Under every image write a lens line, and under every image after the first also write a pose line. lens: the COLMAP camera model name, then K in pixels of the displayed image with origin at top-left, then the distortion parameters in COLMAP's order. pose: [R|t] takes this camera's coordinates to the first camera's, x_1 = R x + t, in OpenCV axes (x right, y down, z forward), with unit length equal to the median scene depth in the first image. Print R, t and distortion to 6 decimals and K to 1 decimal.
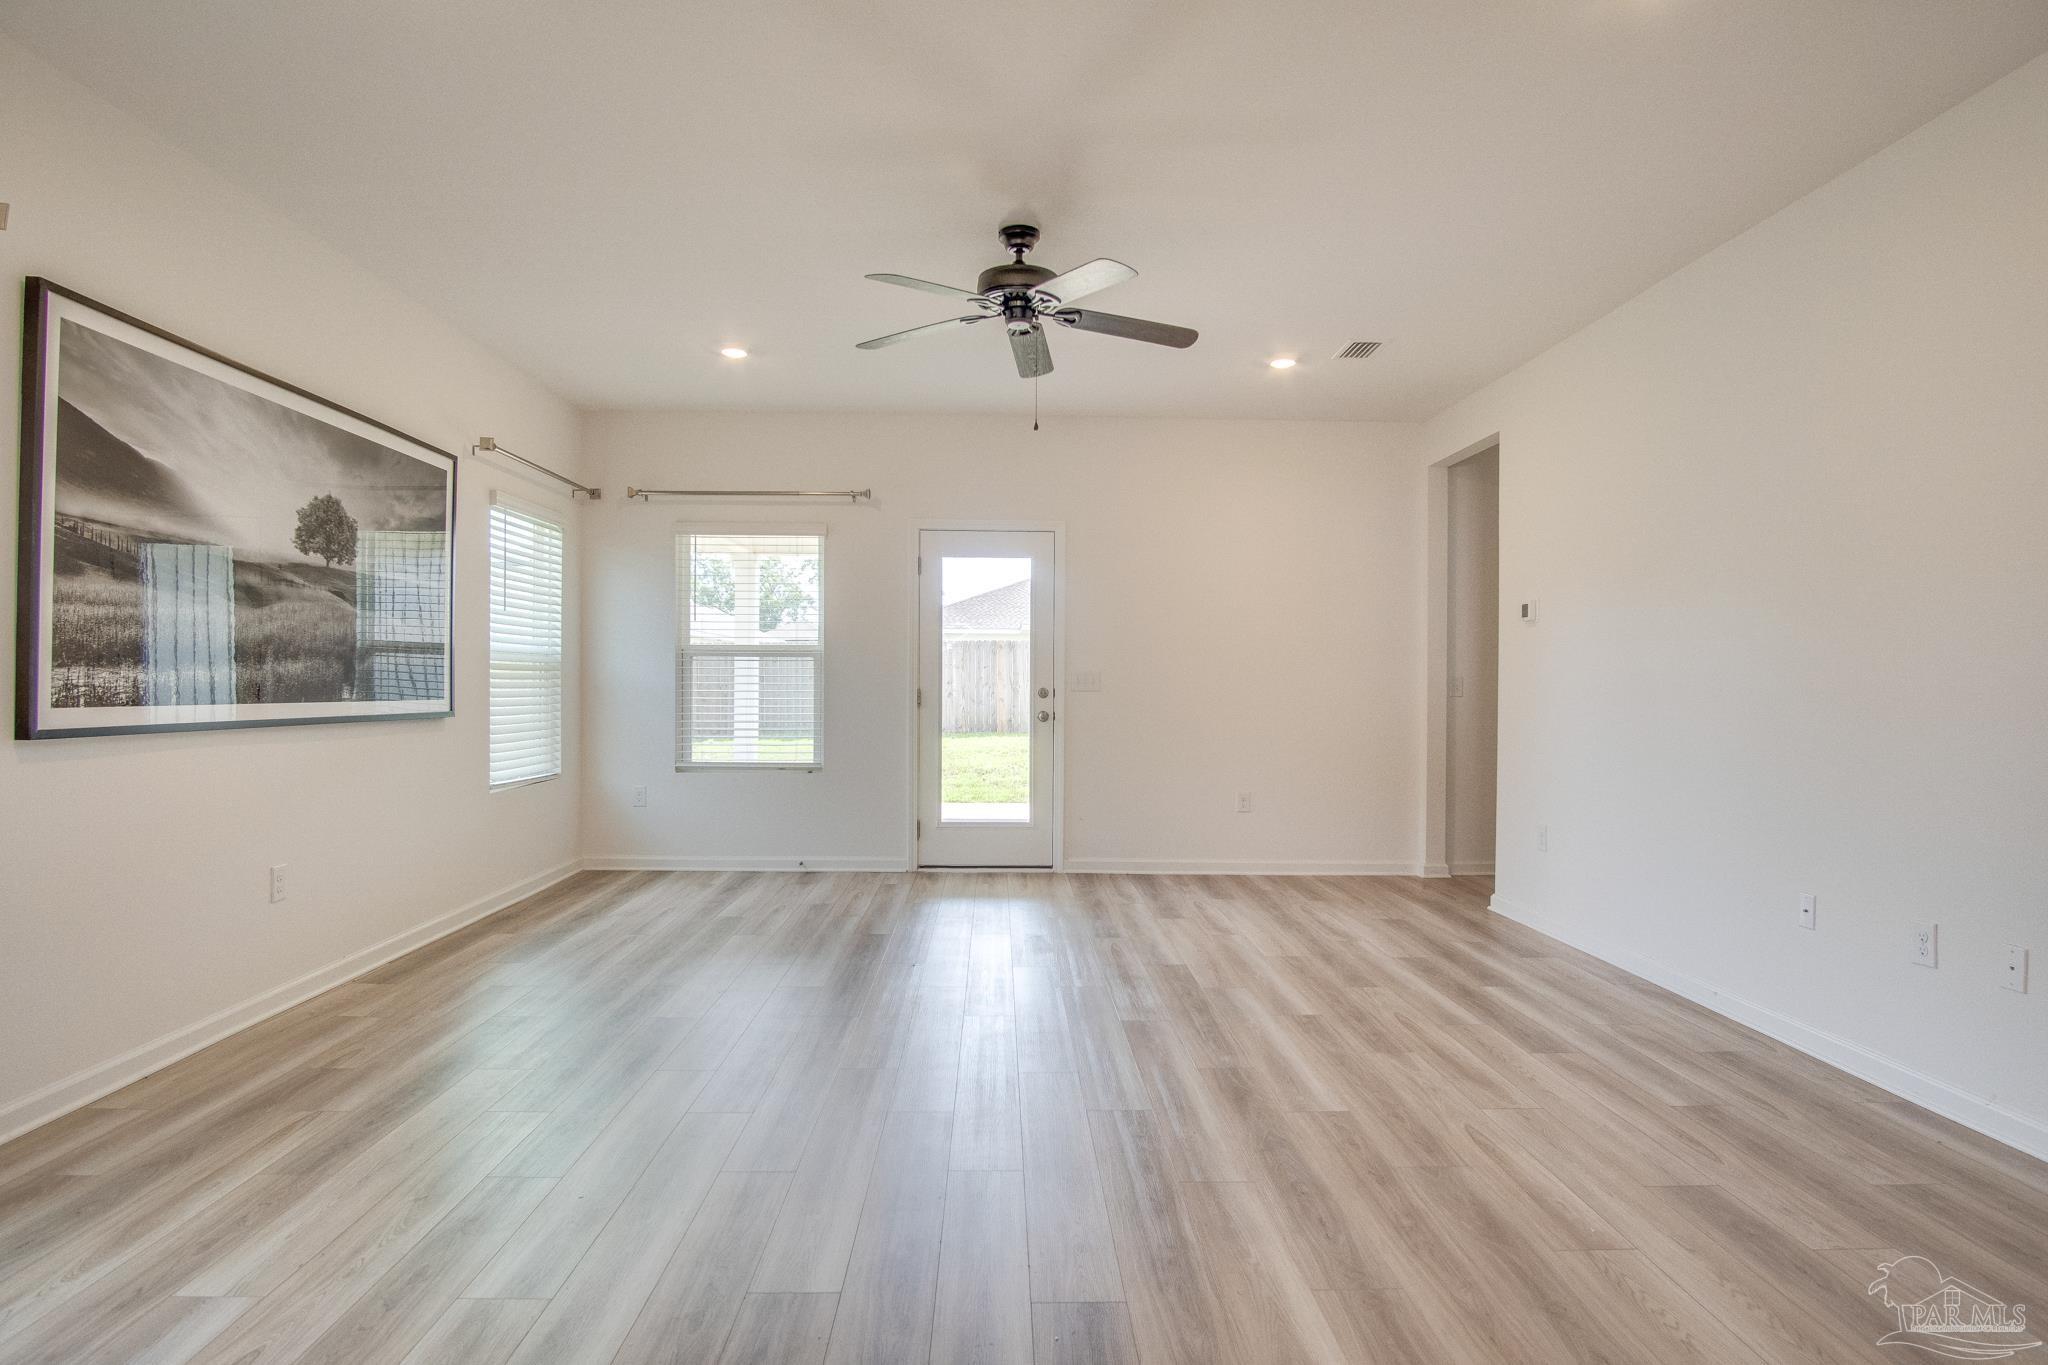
lens RADIAL K [[1098.6, 0, 1017.1], [0, 1098.6, 682.1], [0, 0, 1]] dist [-0.032032, -0.000958]
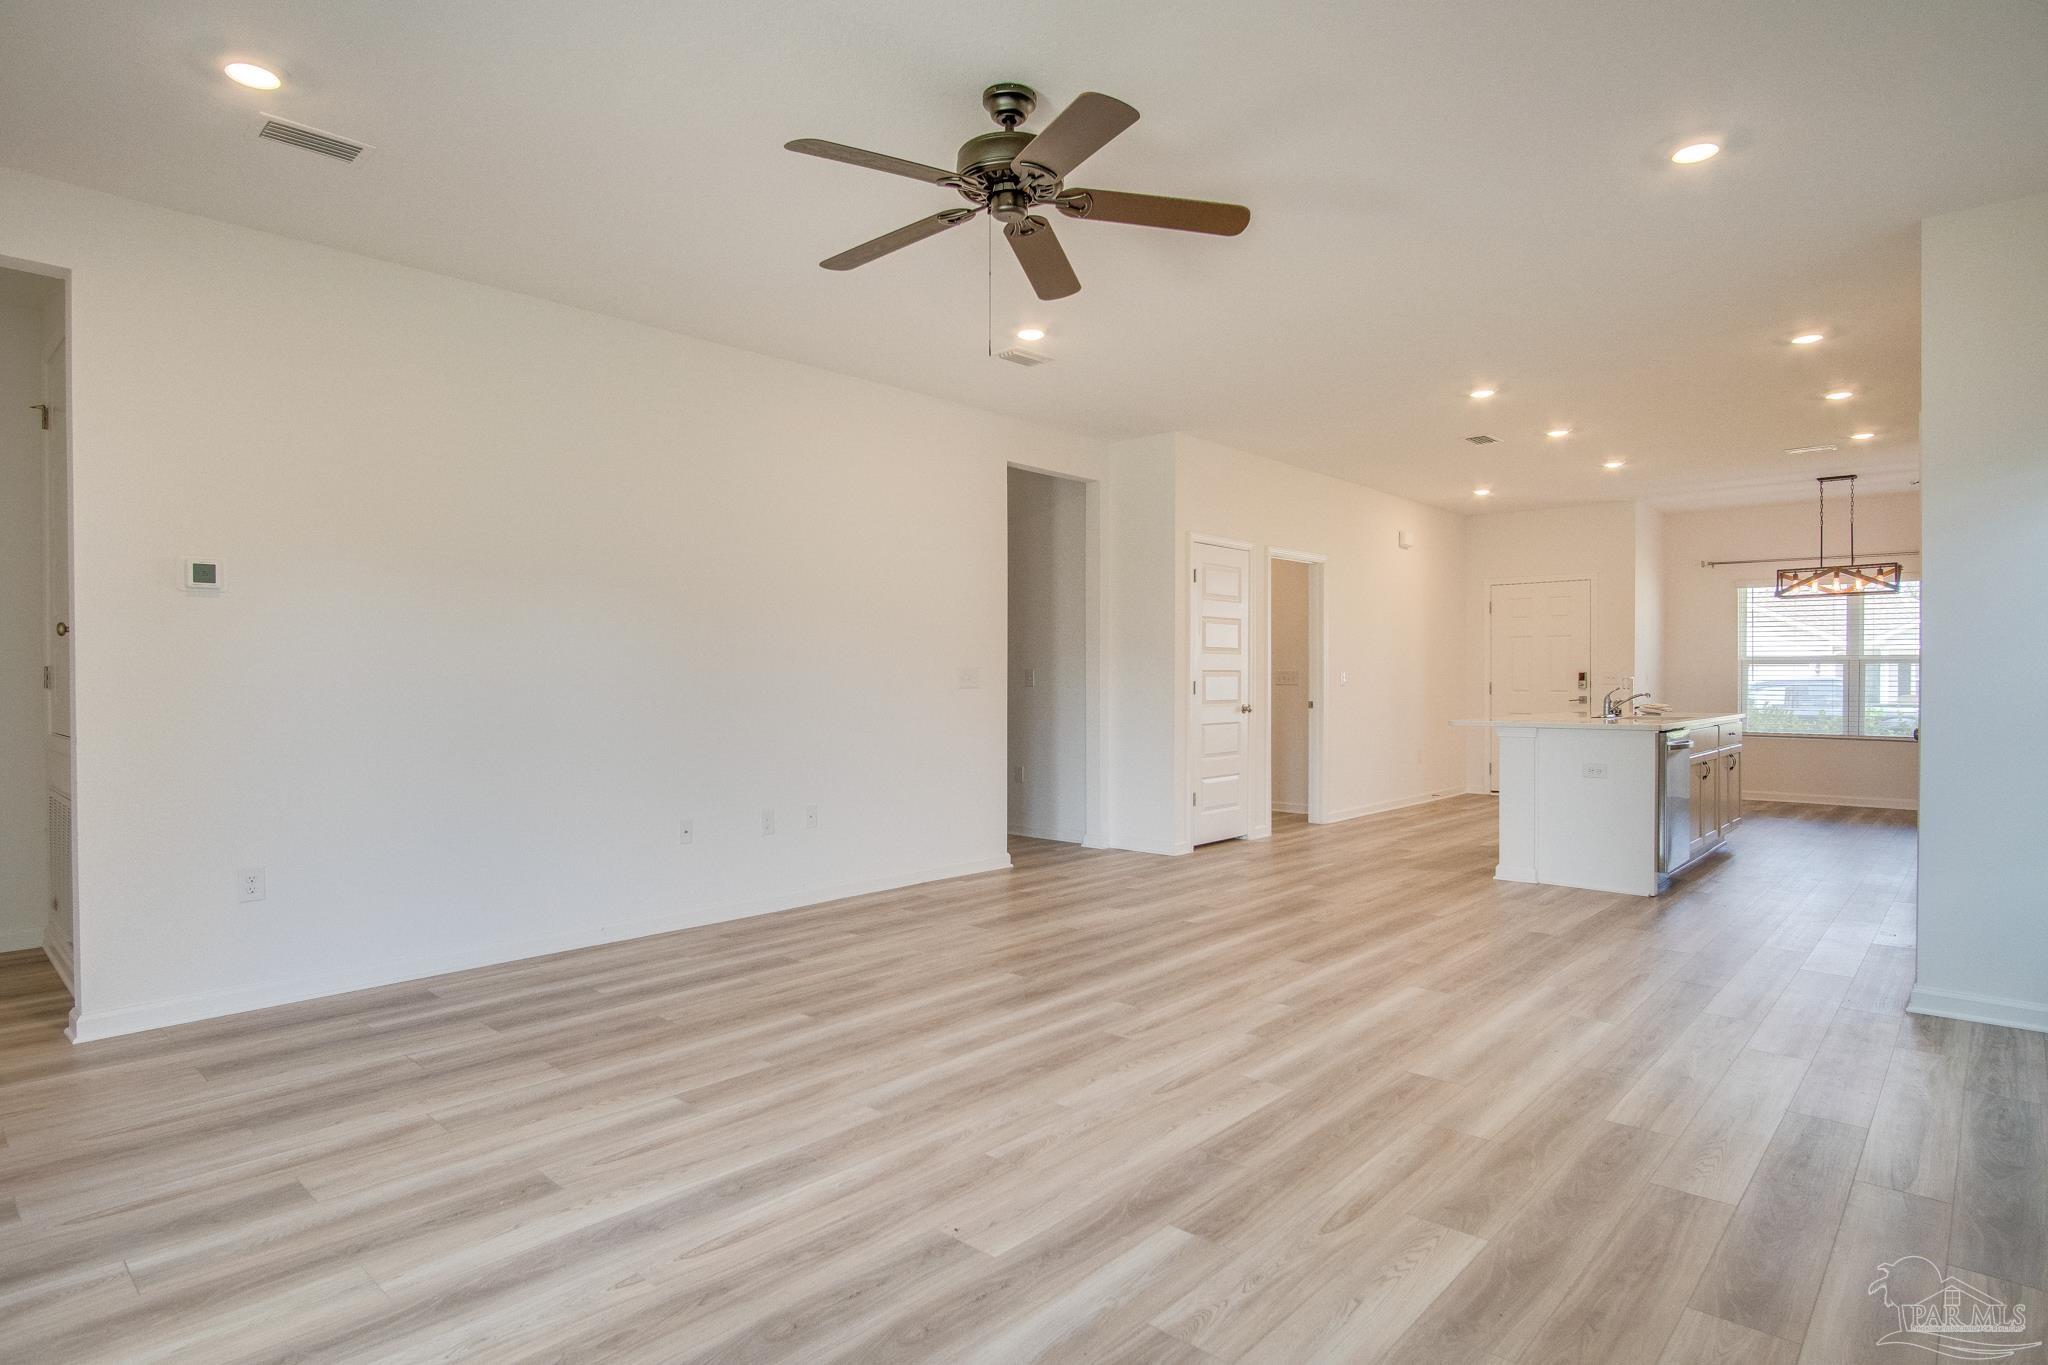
lens RADIAL K [[1098.6, 0, 1005.7], [0, 1098.6, 691.3], [0, 0, 1]] dist [-0.032032, -0.000958]
pose [[-0.721914, -0.018408, 0.691738, -0.541302], [-0.005966, 0.999775, 0.020378, -0.009056], [-0.691957, 0.010584, -0.721861, 1.594456]]
